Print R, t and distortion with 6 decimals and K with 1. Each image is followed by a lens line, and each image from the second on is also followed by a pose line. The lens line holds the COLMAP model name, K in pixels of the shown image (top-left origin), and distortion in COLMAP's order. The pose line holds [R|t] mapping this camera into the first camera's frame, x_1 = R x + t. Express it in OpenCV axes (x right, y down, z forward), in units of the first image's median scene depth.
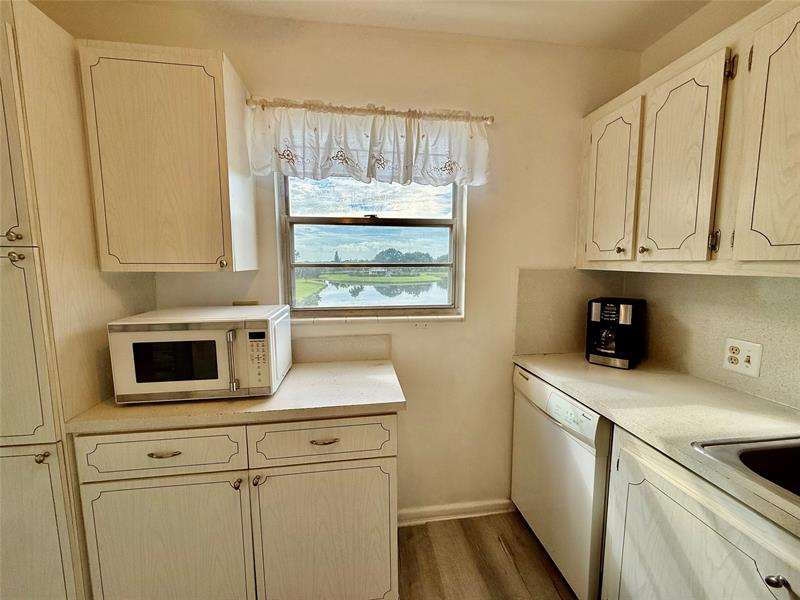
lens RADIAL K [[317.3, 0, 399.2], [0, 317.3, 298.4], [0, 0, 1]] dist [0.000740, -0.000298]
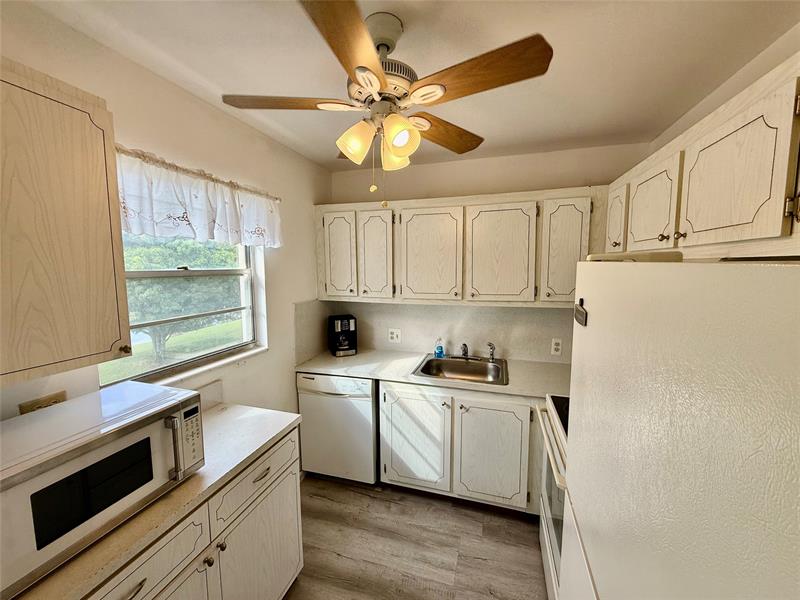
lens RADIAL K [[317.3, 0, 399.8], [0, 317.3, 299.1], [0, 0, 1]] dist [0.000740, -0.000298]
pose [[0.418373, -0.093662, 0.903433, -0.811578], [0.102090, 0.993215, 0.055693, -0.173215], [-0.902519, 0.068931, 0.425097, -0.018659]]
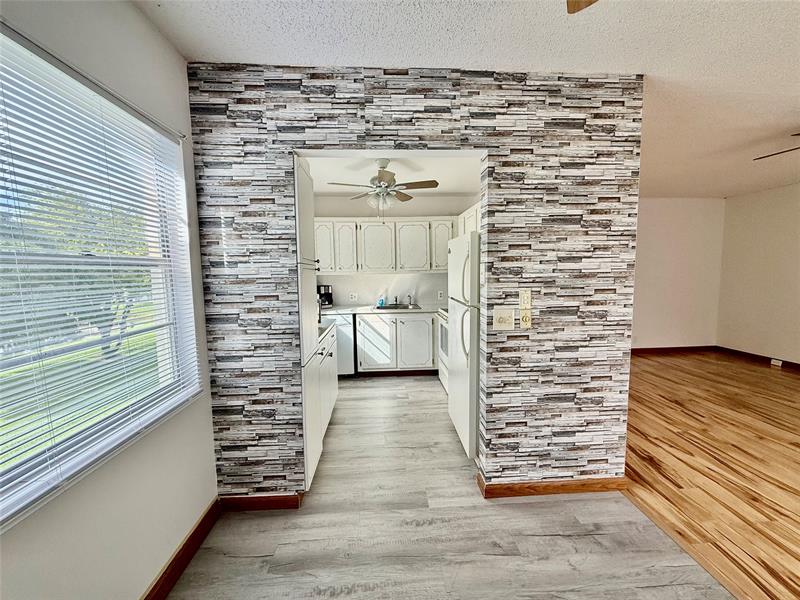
lens RADIAL K [[317.3, 0, 400.5], [0, 317.3, 299.1], [0, 0, 1]] dist [0.000740, -0.000298]
pose [[0.081438, -0.086792, 0.992892, -2.293092], [0.127036, 0.988980, 0.076030, -0.004553], [-0.988549, 0.119941, 0.091567, 0.084518]]
